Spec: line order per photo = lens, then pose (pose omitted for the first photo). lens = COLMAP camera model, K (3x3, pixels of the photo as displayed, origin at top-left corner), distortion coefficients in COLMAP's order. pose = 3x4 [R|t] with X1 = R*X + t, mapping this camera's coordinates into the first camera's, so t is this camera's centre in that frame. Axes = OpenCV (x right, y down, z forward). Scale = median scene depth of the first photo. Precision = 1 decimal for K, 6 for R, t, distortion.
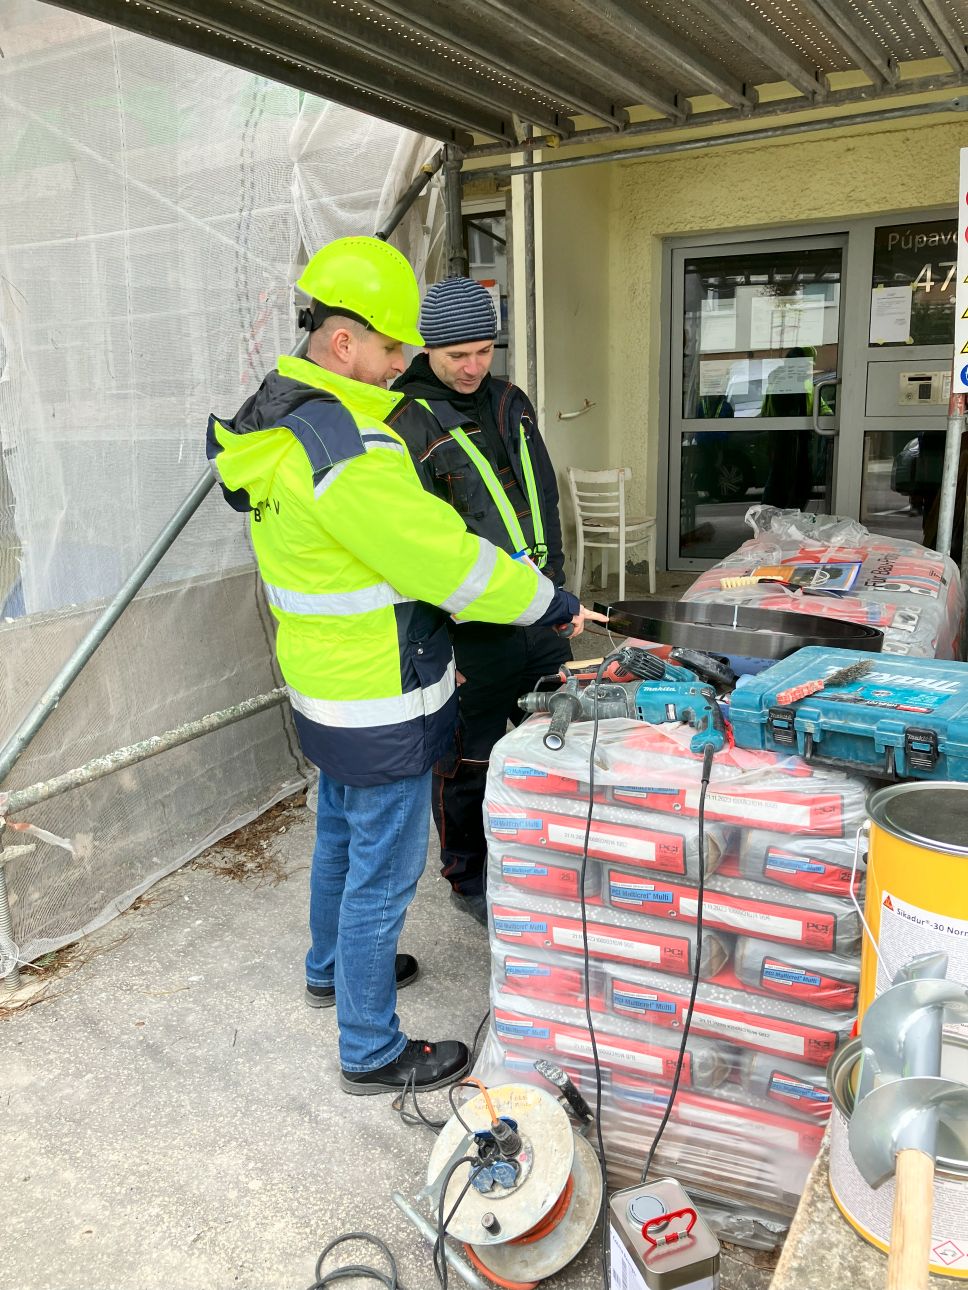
lens RADIAL K [[1042.4, 0, 487.3], [0, 1042.4, 644.2], [0, 0, 1]] dist [0.025819, -0.015892]
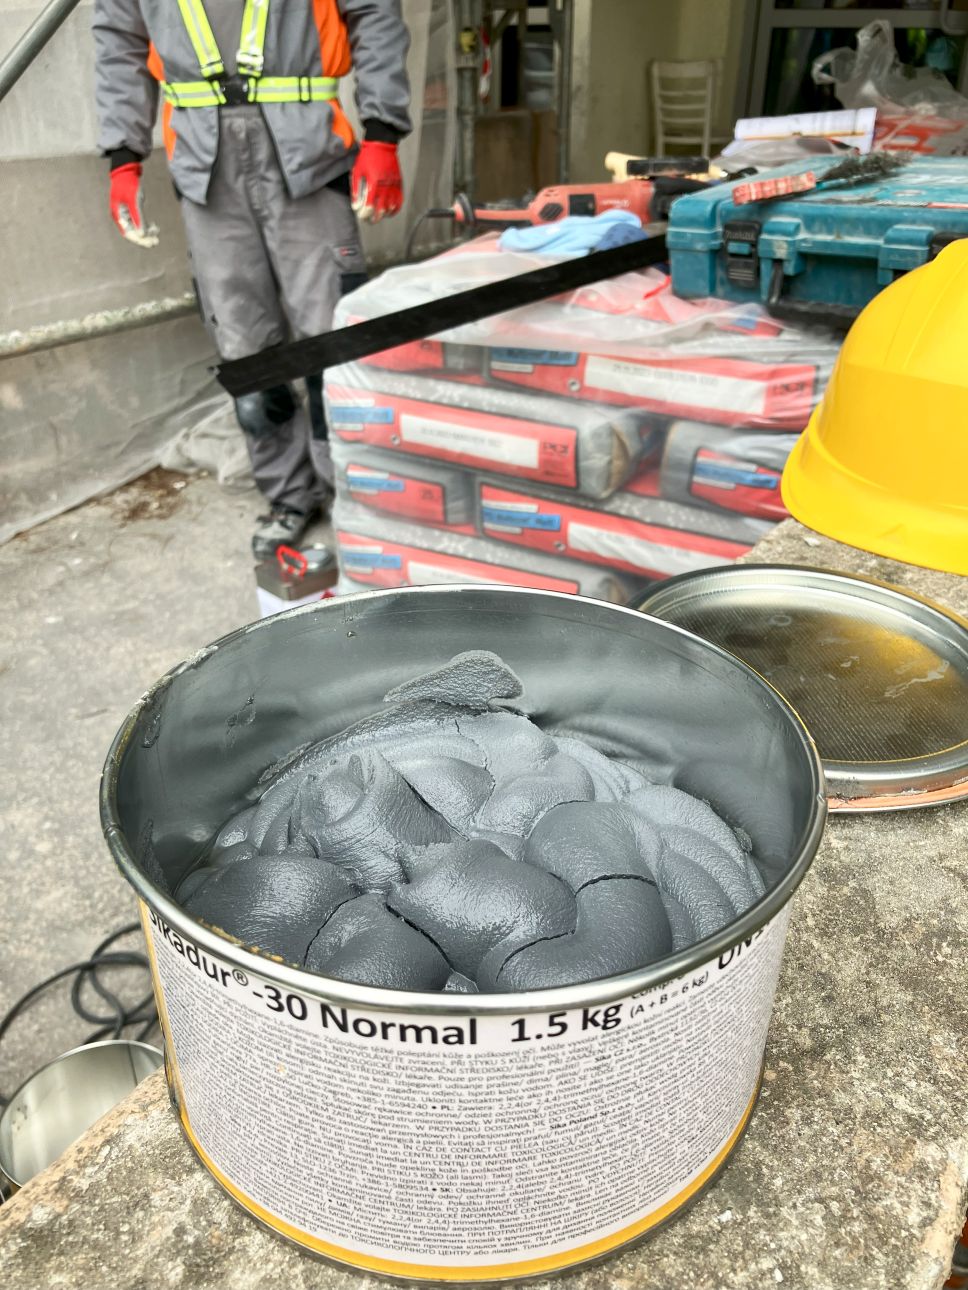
lens RADIAL K [[1042.4, 0, 479.9], [0, 1042.4, 647.9], [0, 0, 1]] dist [0.025819, -0.015892]
pose [[0.995256, 0.068344, -0.069237, 0.180881], [-0.046962, 0.960776, 0.273321, 0.137609], [0.085201, -0.268773, 0.959428, 0.312114]]
